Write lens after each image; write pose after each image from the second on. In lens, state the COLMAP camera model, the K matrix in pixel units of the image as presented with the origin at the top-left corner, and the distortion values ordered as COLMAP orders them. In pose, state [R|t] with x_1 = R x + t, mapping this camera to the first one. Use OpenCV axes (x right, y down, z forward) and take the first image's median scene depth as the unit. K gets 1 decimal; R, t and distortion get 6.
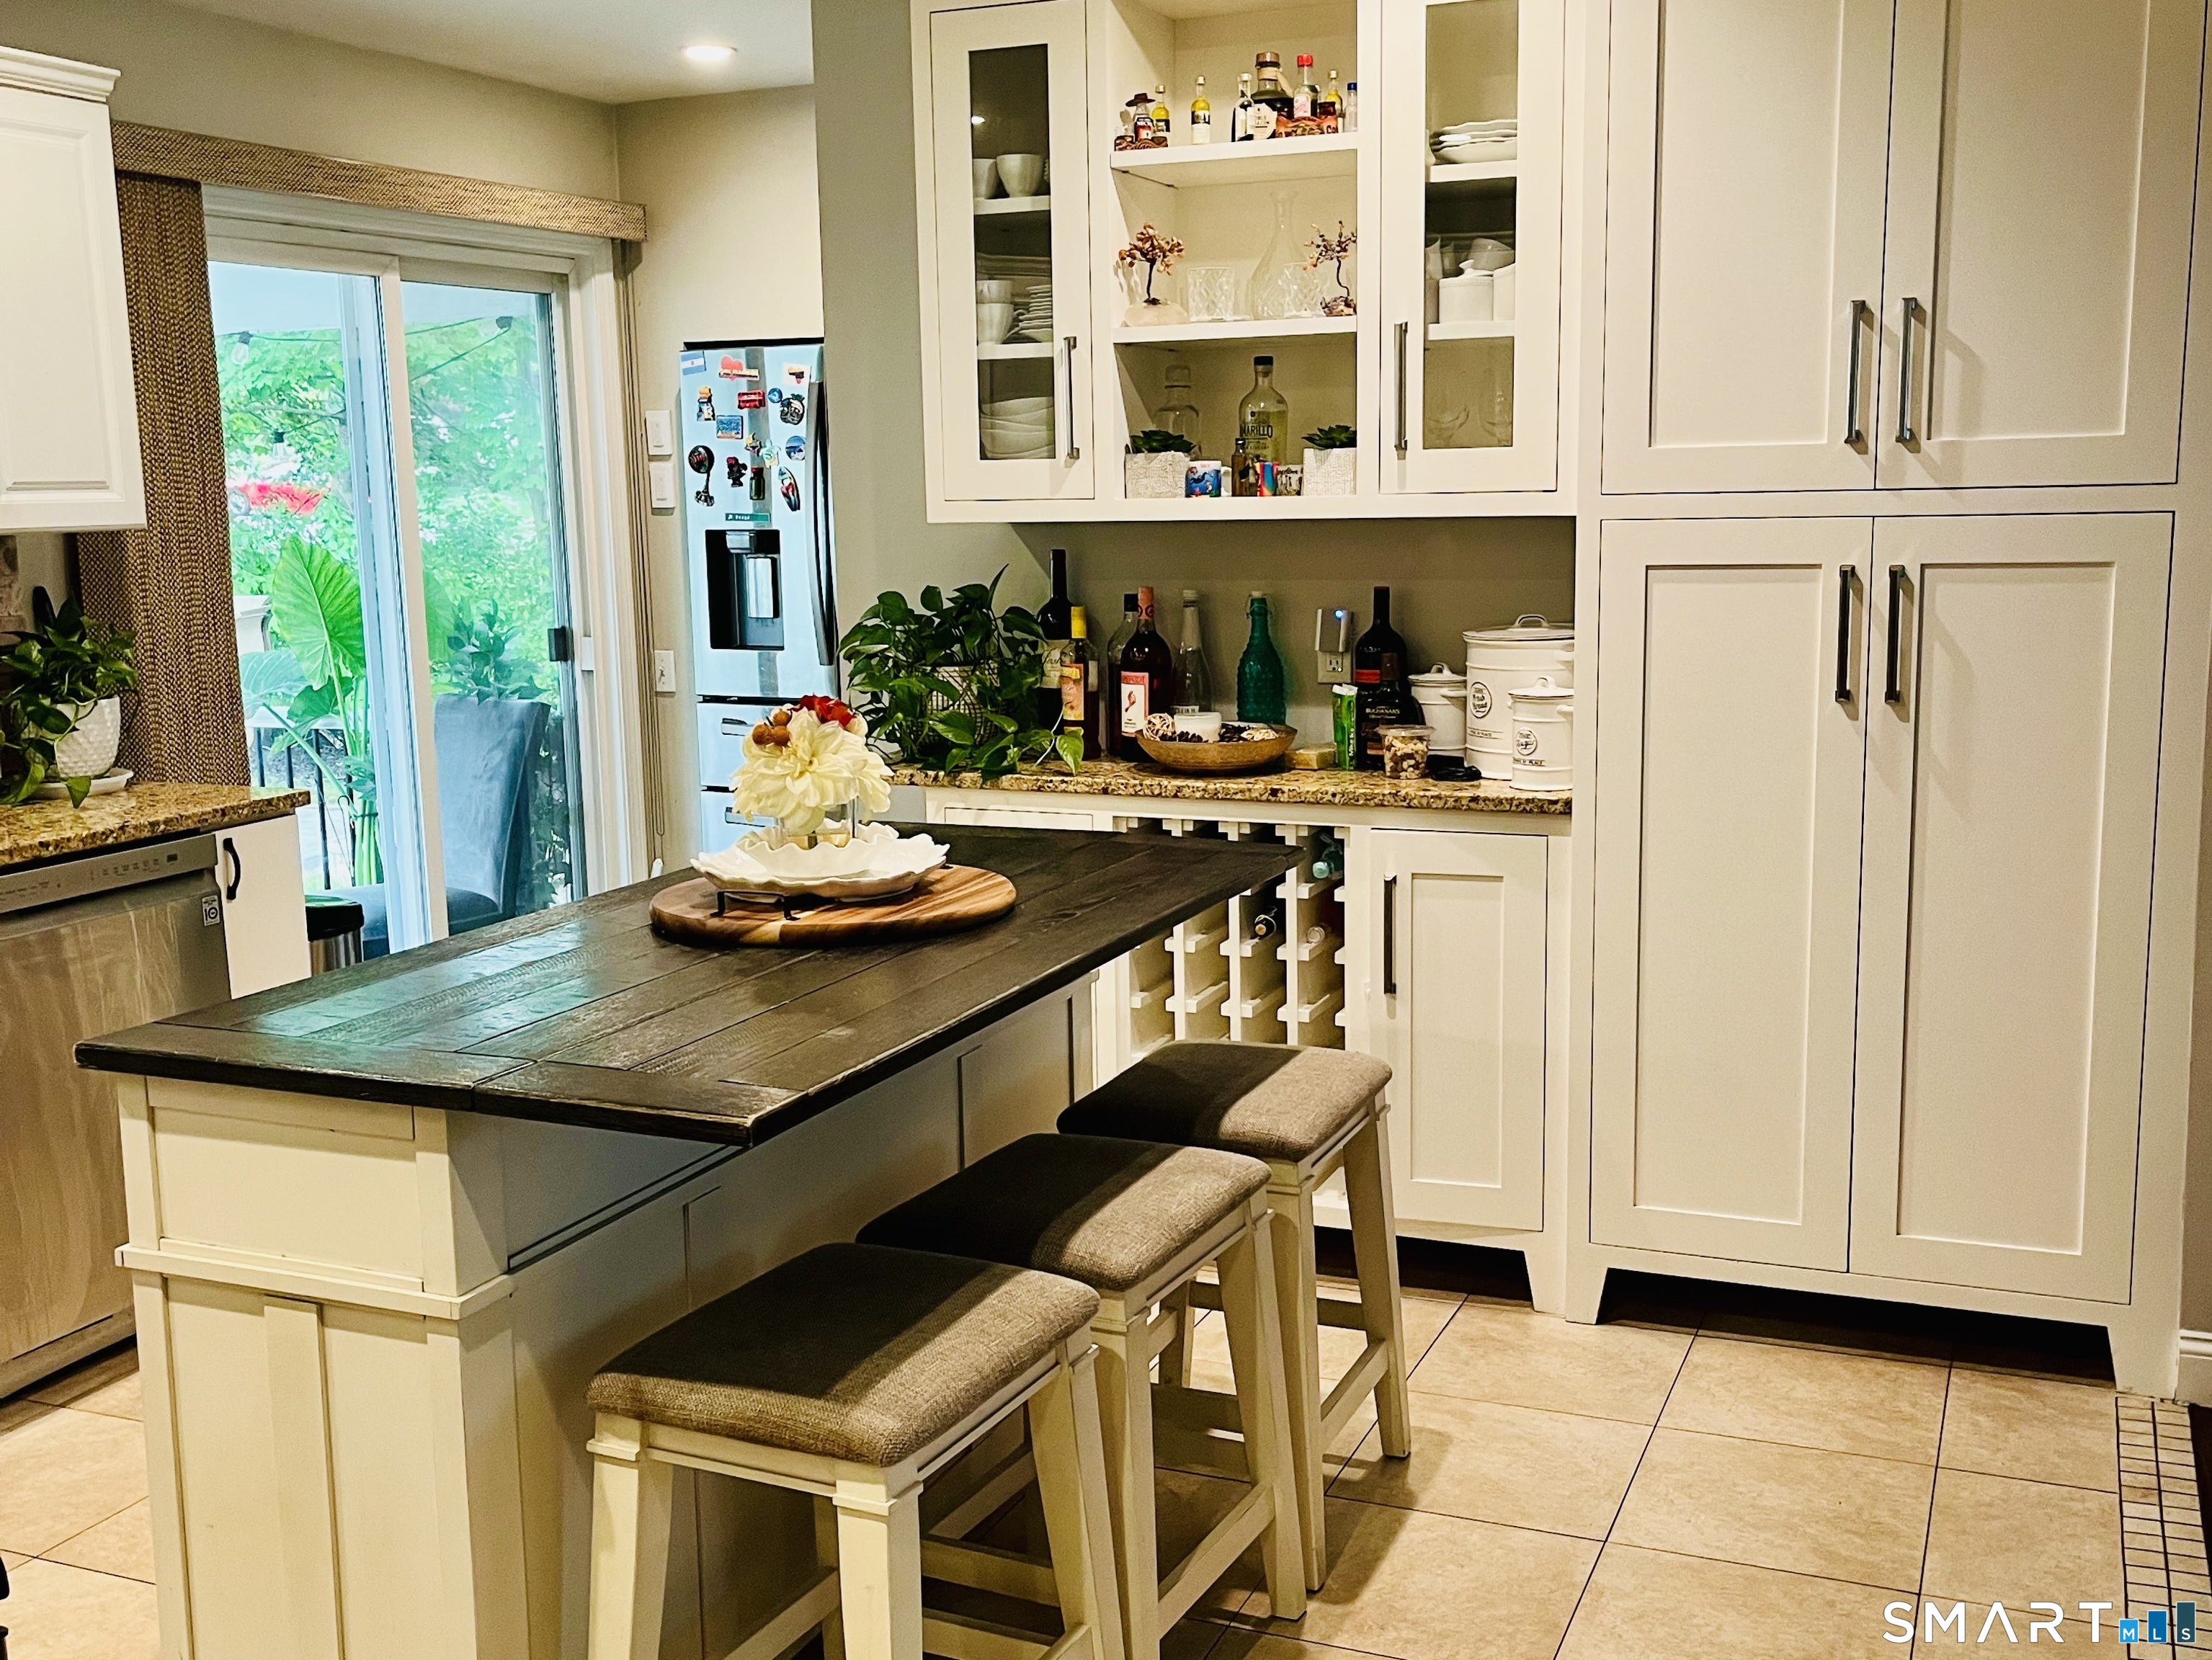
lens RADIAL K [[2240.3, 0, 1106.0], [0, 2240.3, 830.0], [0, 0, 1]] dist [0.003719, 0.017359]
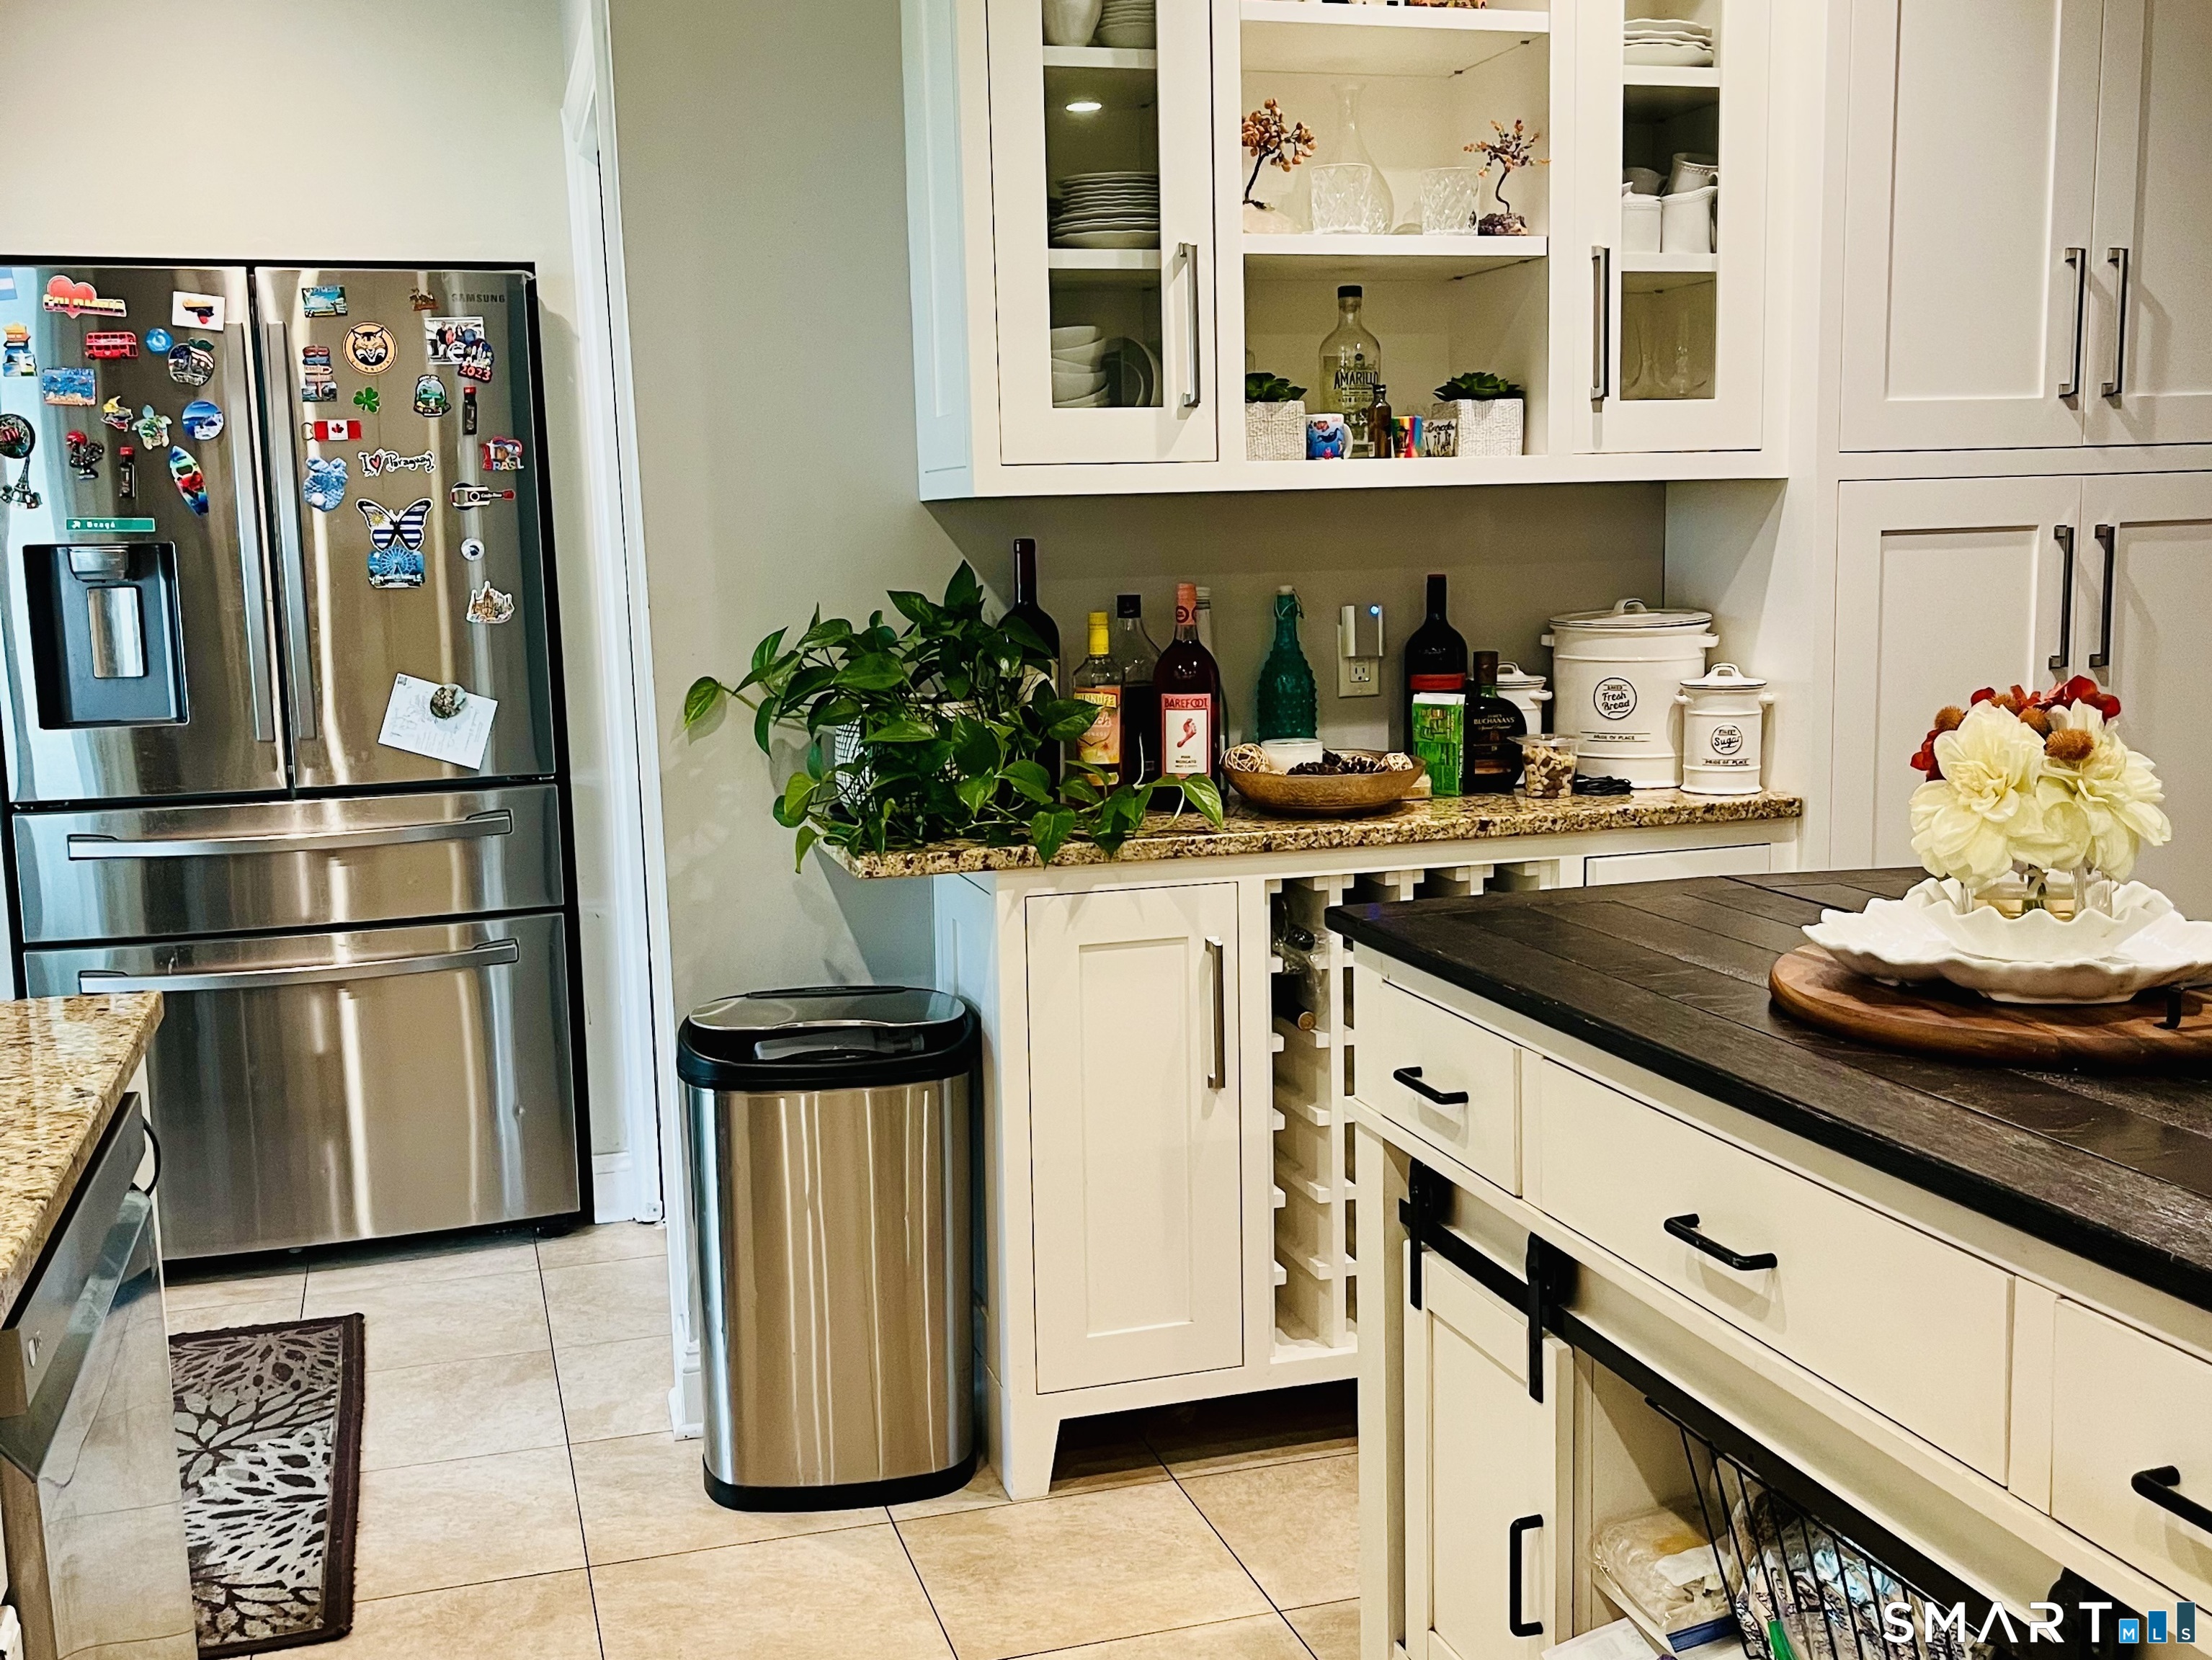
lens RADIAL K [[2240.3, 0, 1106.0], [0, 2240.3, 830.0], [0, 0, 1]] dist [0.003719, 0.017359]
pose [[0.767640, -0.088858, 0.634692, -0.530422], [0.109186, 0.993996, 0.007104, -0.035333], [-0.631512, 0.063847, 0.772733, 0.462543]]
